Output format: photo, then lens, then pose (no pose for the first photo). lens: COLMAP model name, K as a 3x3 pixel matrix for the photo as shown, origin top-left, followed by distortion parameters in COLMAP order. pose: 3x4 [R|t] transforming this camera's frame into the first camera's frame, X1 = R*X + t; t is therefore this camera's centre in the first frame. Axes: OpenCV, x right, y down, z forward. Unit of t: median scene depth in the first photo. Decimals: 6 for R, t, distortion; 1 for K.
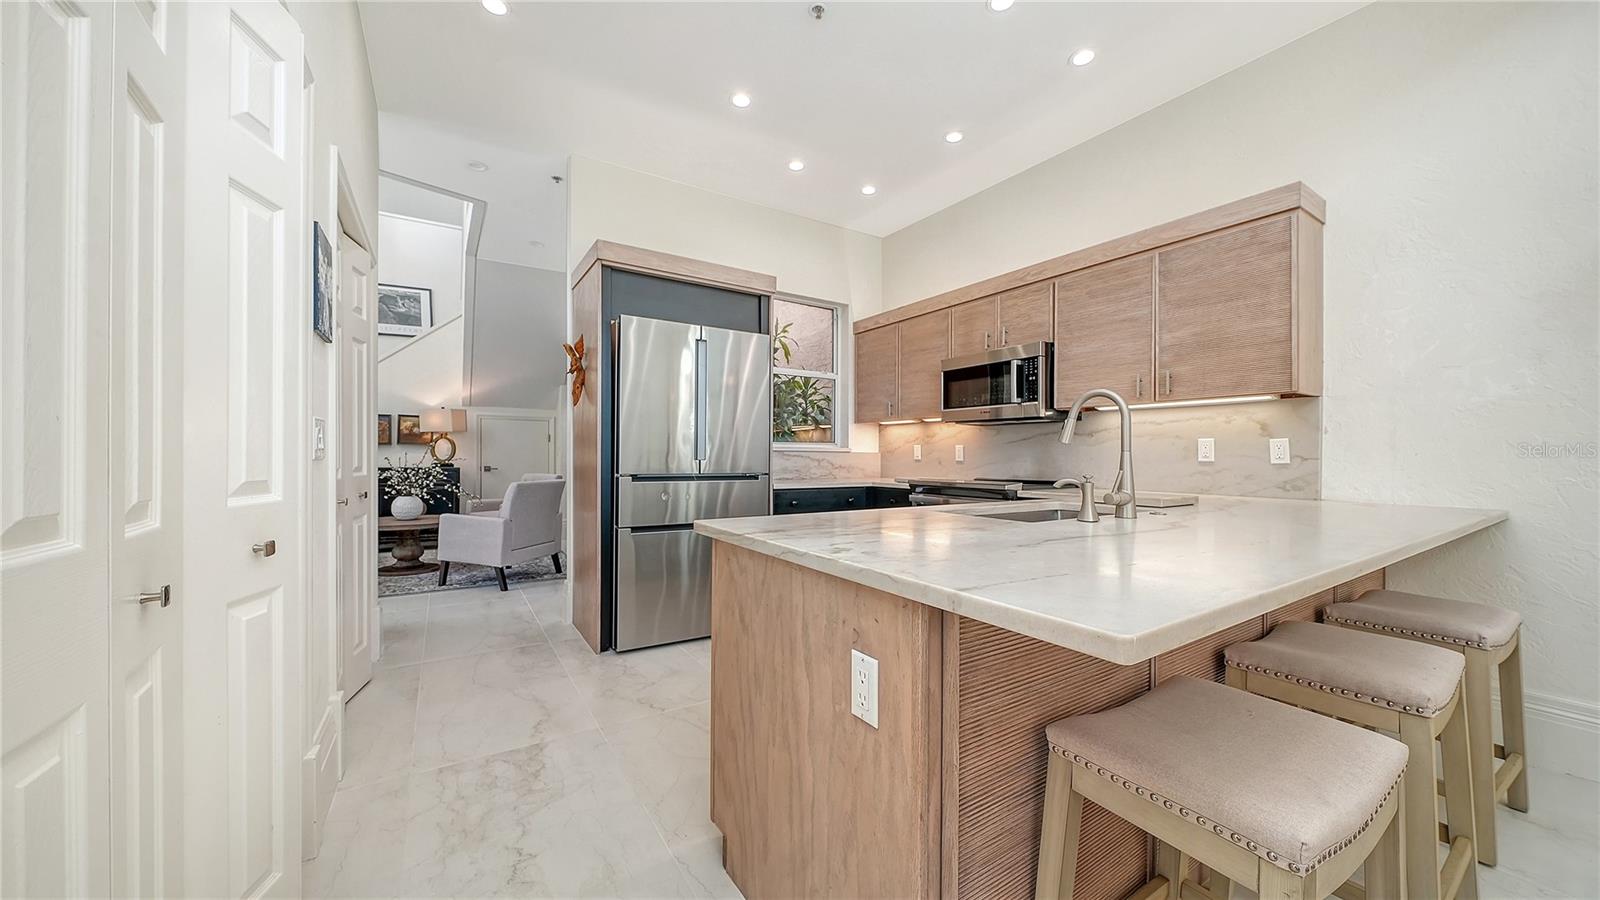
lens RADIAL K [[549.7, 0, 803.2], [0, 549.7, 454.4], [0, 0, 1]] dist [-0.000747, -0.000021]
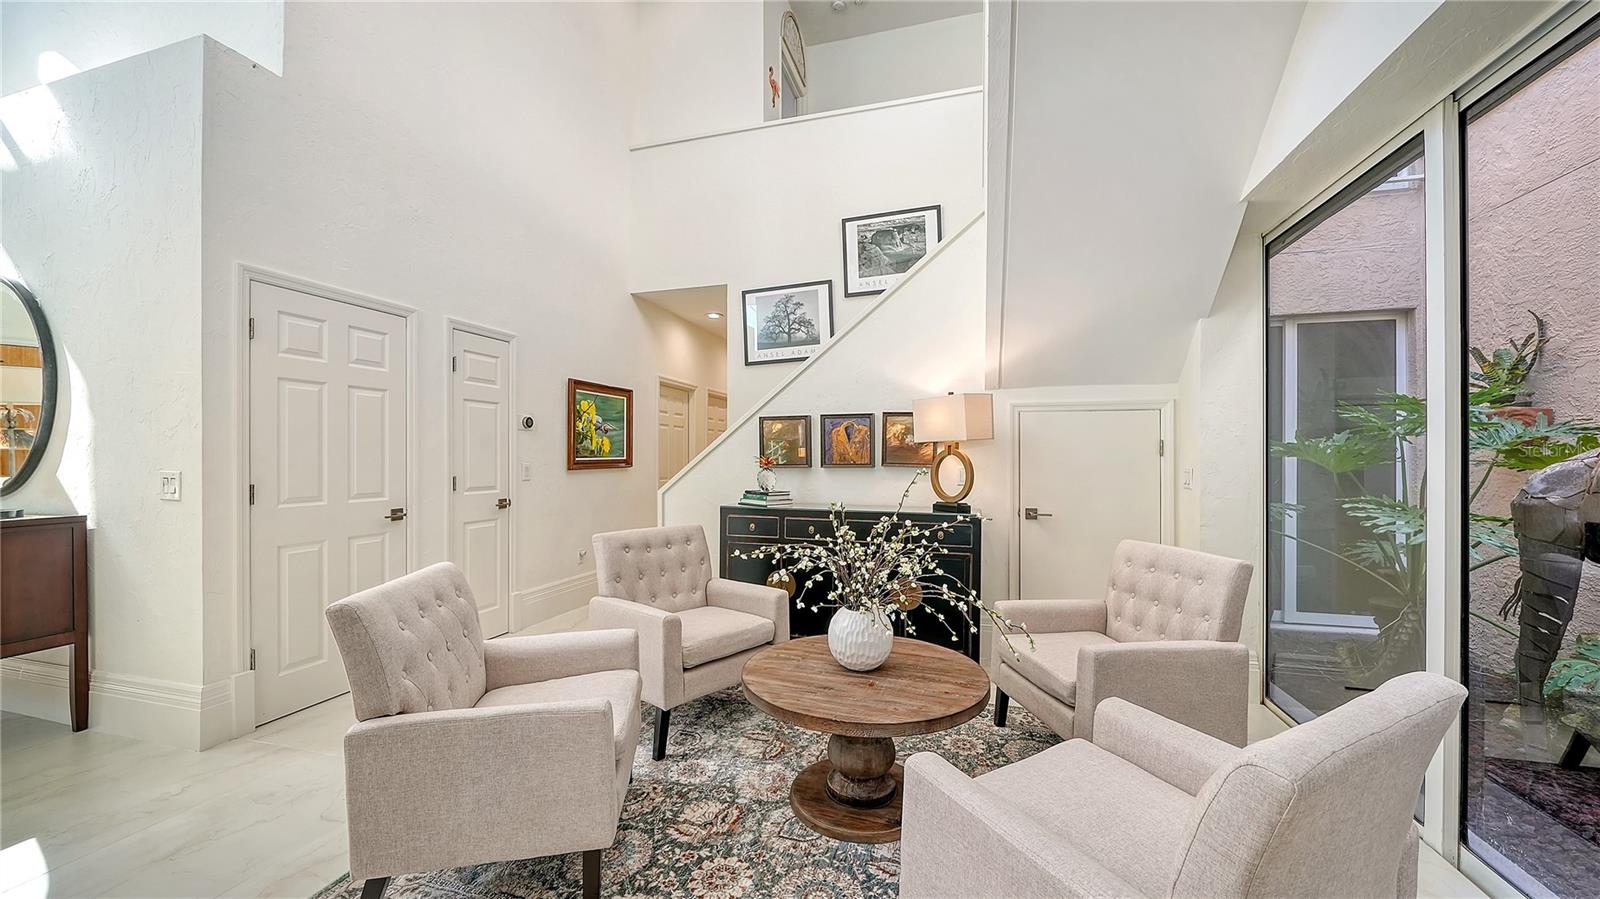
lens RADIAL K [[592.8, 0, 799.0], [0, 592.8, 458.7], [0, 0, 1]] dist [-0.001552, -0.000017]
pose [[0.645881, -0.005966, -0.763415, -0.328139], [0.006024, 0.999978, -0.002718, -0.024355], [0.763414, -0.002844, 0.645903, 0.537663]]
